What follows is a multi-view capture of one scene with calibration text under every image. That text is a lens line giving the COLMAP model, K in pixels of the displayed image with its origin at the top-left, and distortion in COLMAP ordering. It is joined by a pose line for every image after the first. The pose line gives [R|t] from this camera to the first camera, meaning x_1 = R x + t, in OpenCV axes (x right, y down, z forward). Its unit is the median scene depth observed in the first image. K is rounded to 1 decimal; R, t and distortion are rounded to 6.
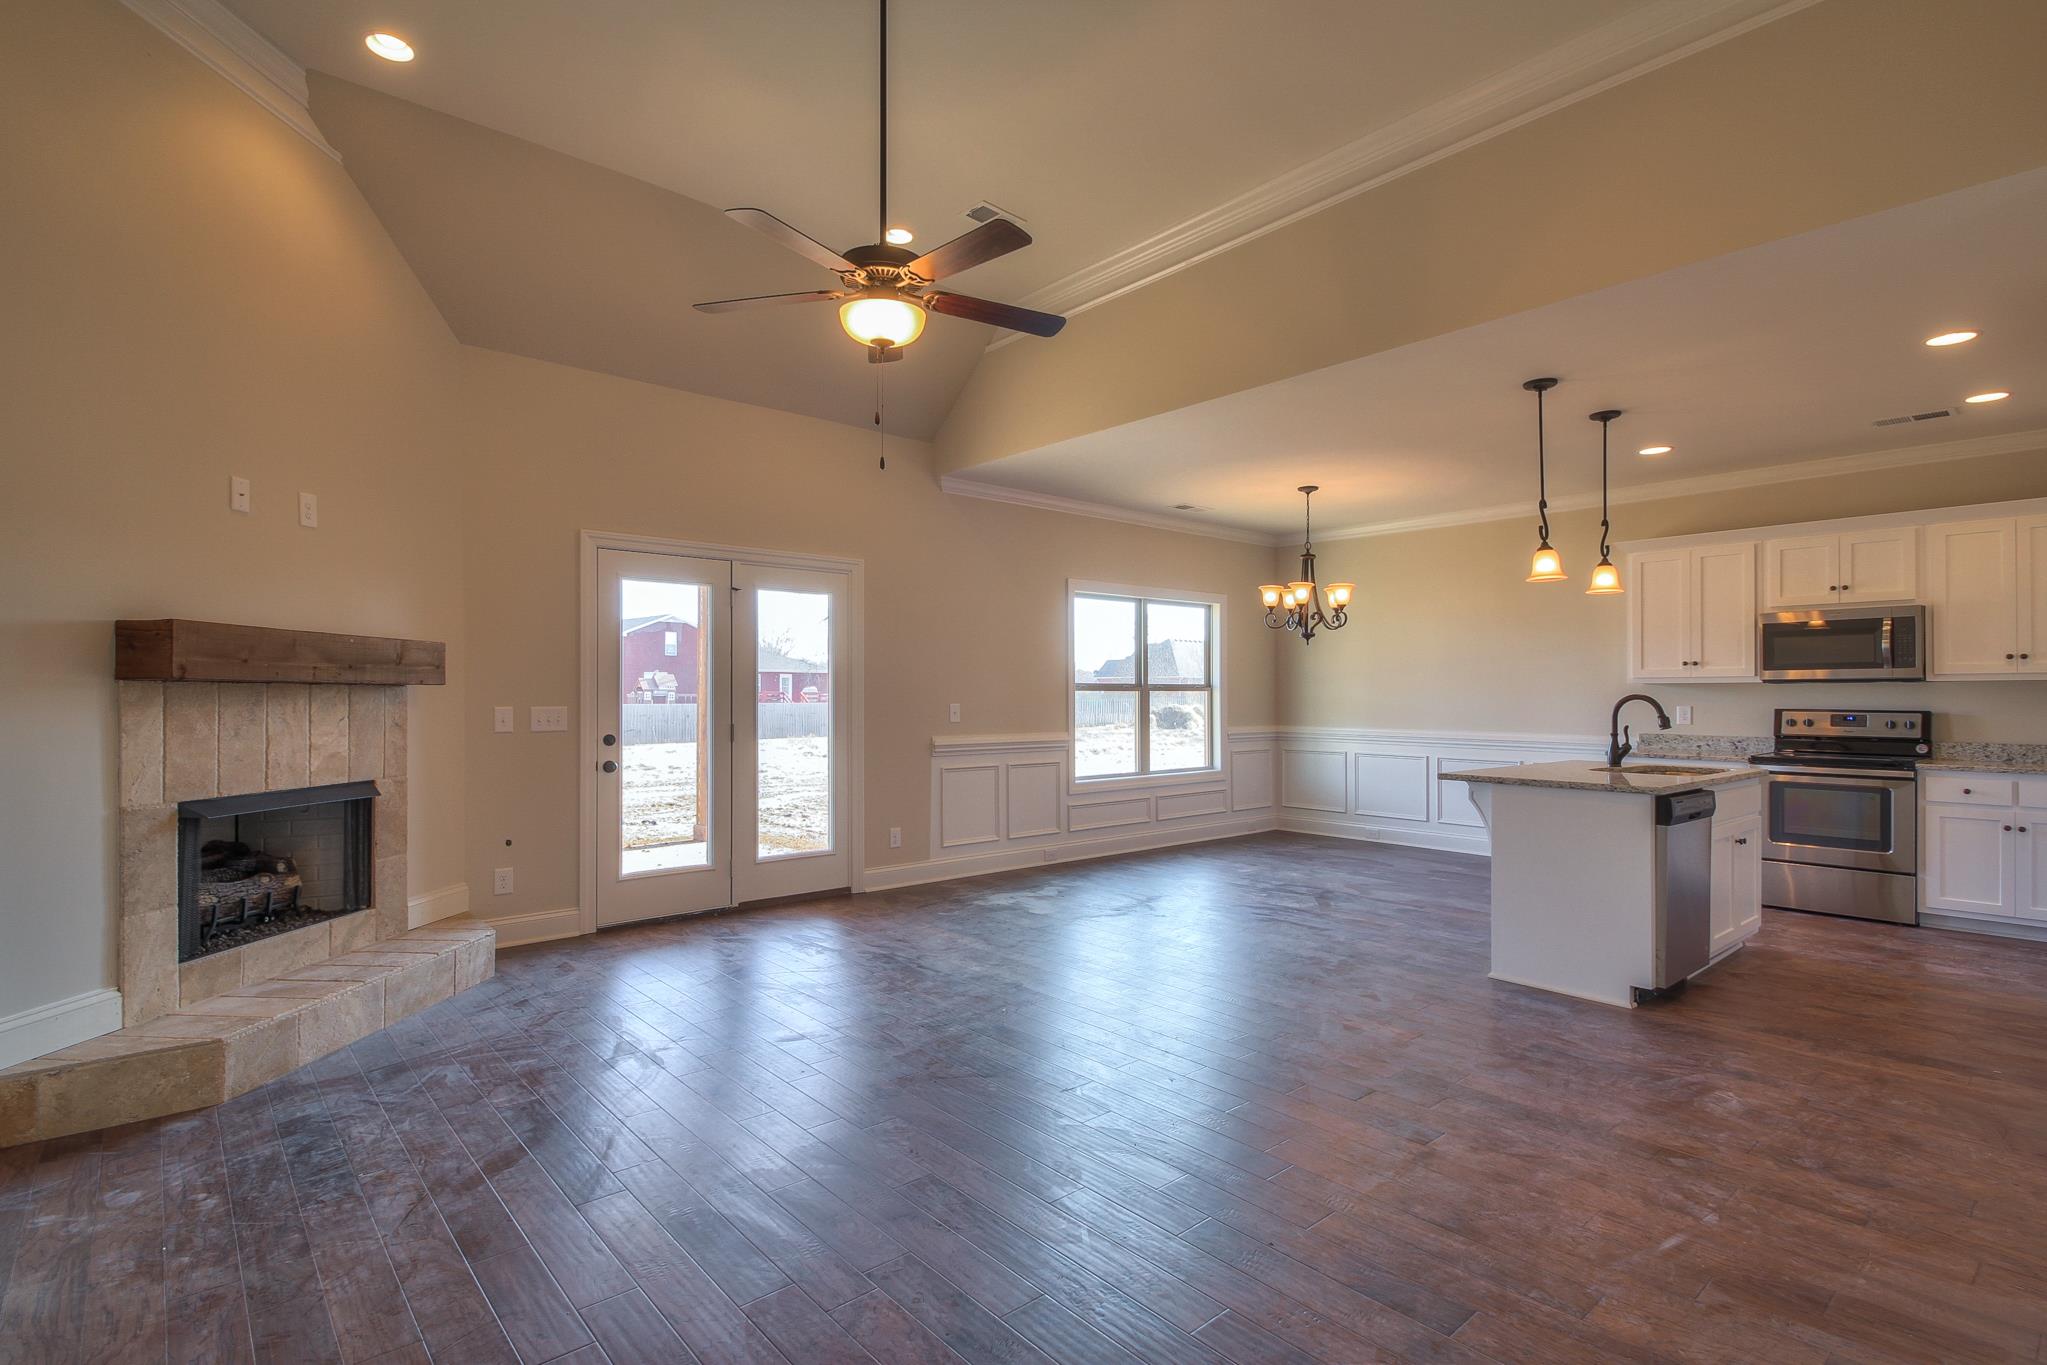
lens RADIAL K [[997.5, 0, 1019.7], [0, 997.5, 688.0], [0, 0, 1]] dist [0.014436, -0.015834]
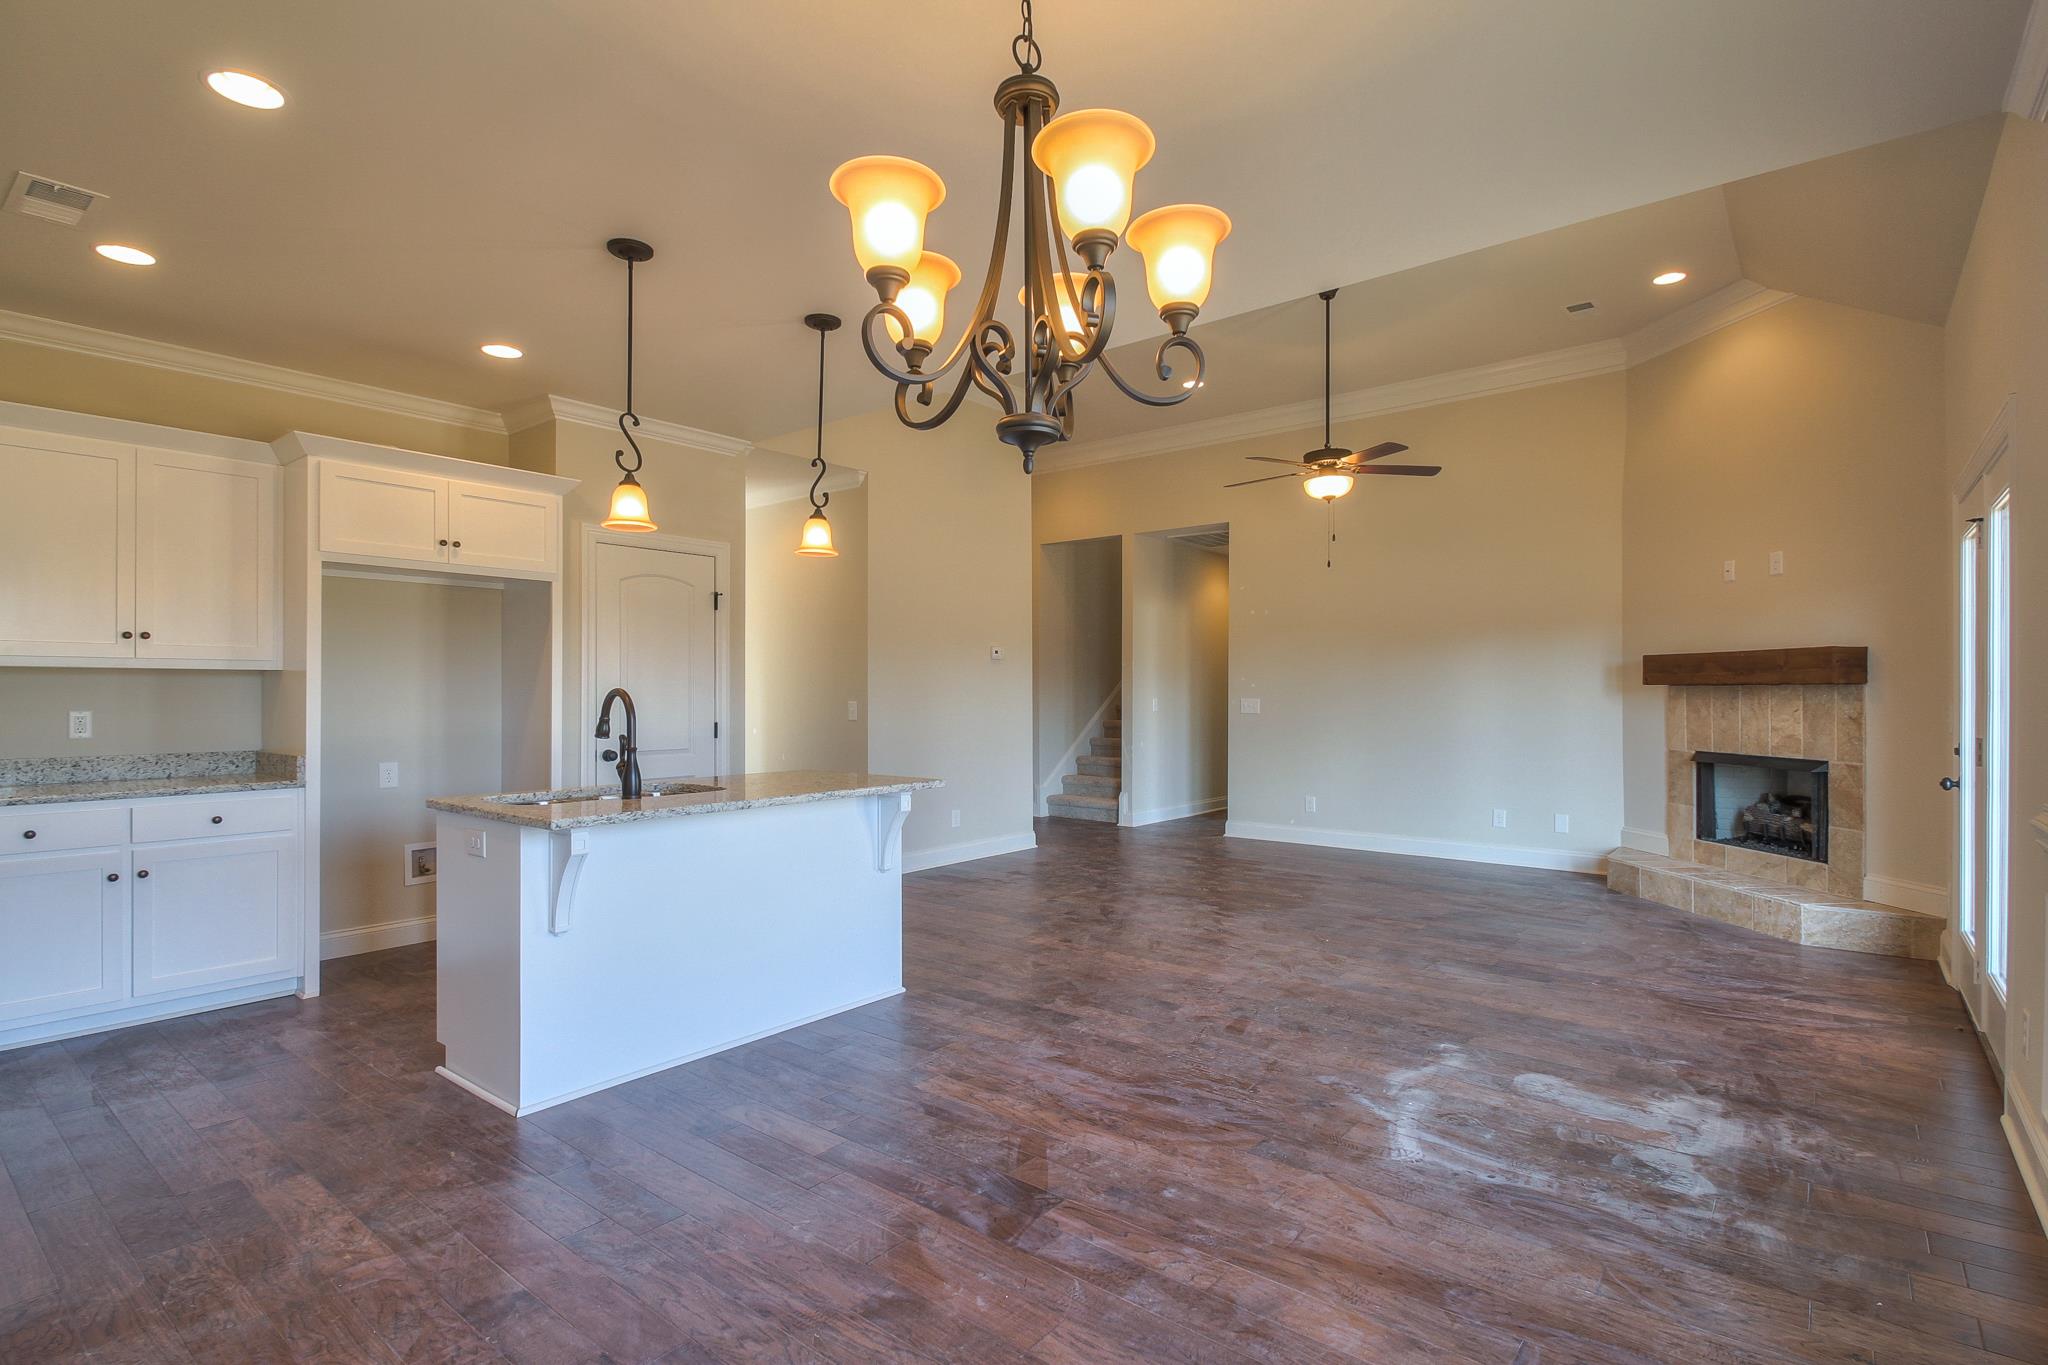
lens RADIAL K [[998.0, 0, 1013.1], [0, 998.0, 690.8], [0, 0, 1]] dist [0.014436, -0.015834]
pose [[-0.987149, -0.001807, -0.159795, 0.389358], [-0.000032, 0.999938, -0.011105, 0.013219], [0.159805, -0.010957, -0.987088, 1.459651]]
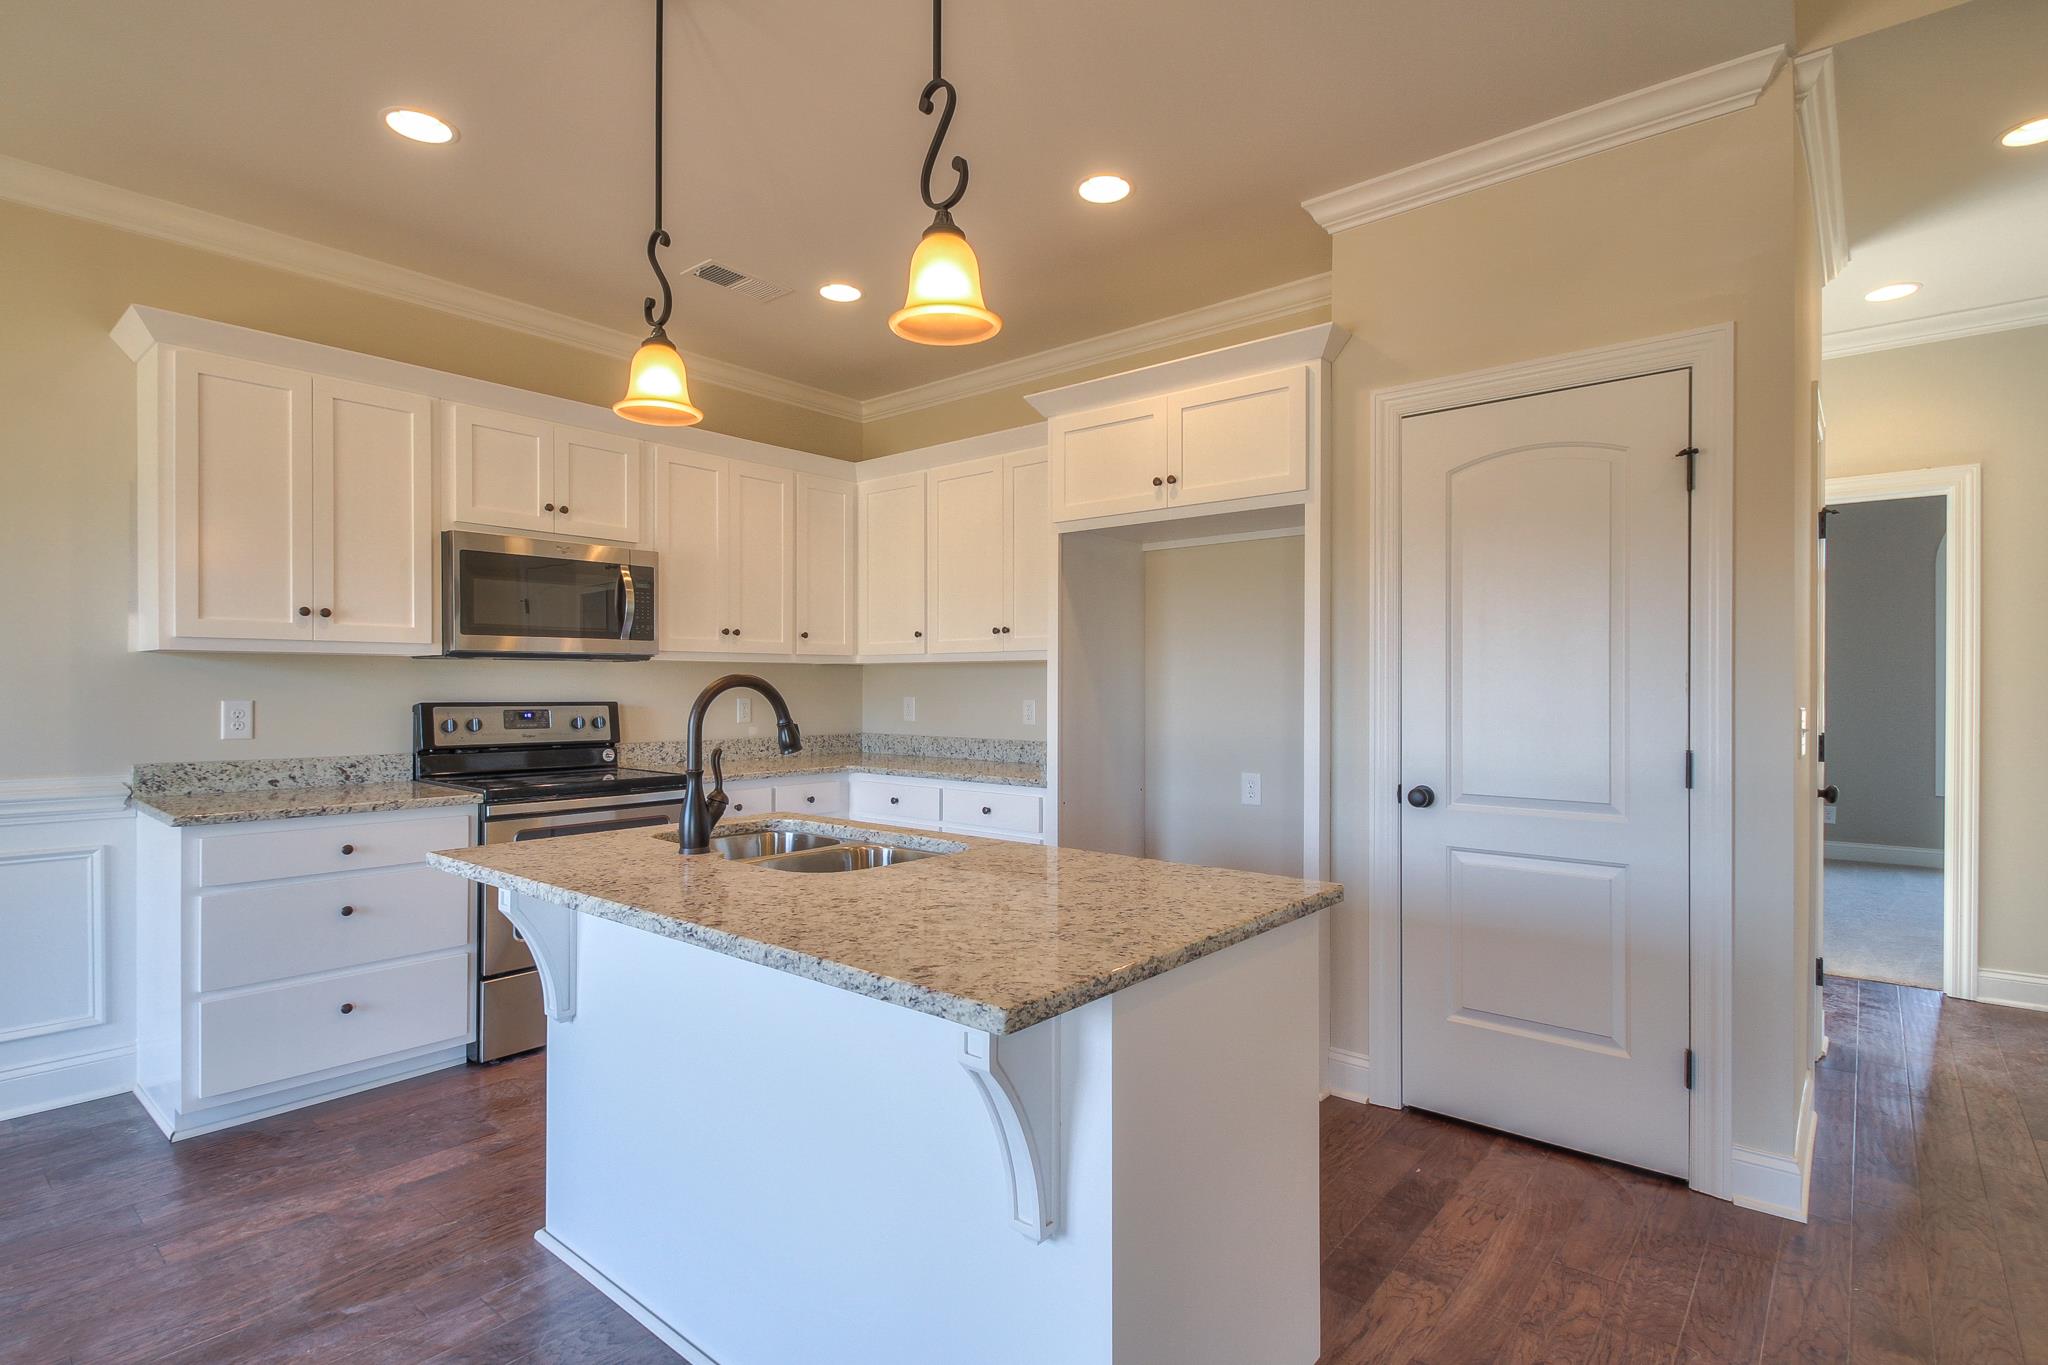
lens RADIAL K [[998.0, 0, 1023.8], [0, 998.0, 688.1], [0, 0, 1]] dist [0.014436, -0.015834]
pose [[-0.155413, -0.002984, 0.987845, 0.154433], [-0.009137, 0.999957, 0.001583, 0.009206], [-0.987807, -0.008780, -0.155434, 0.817238]]
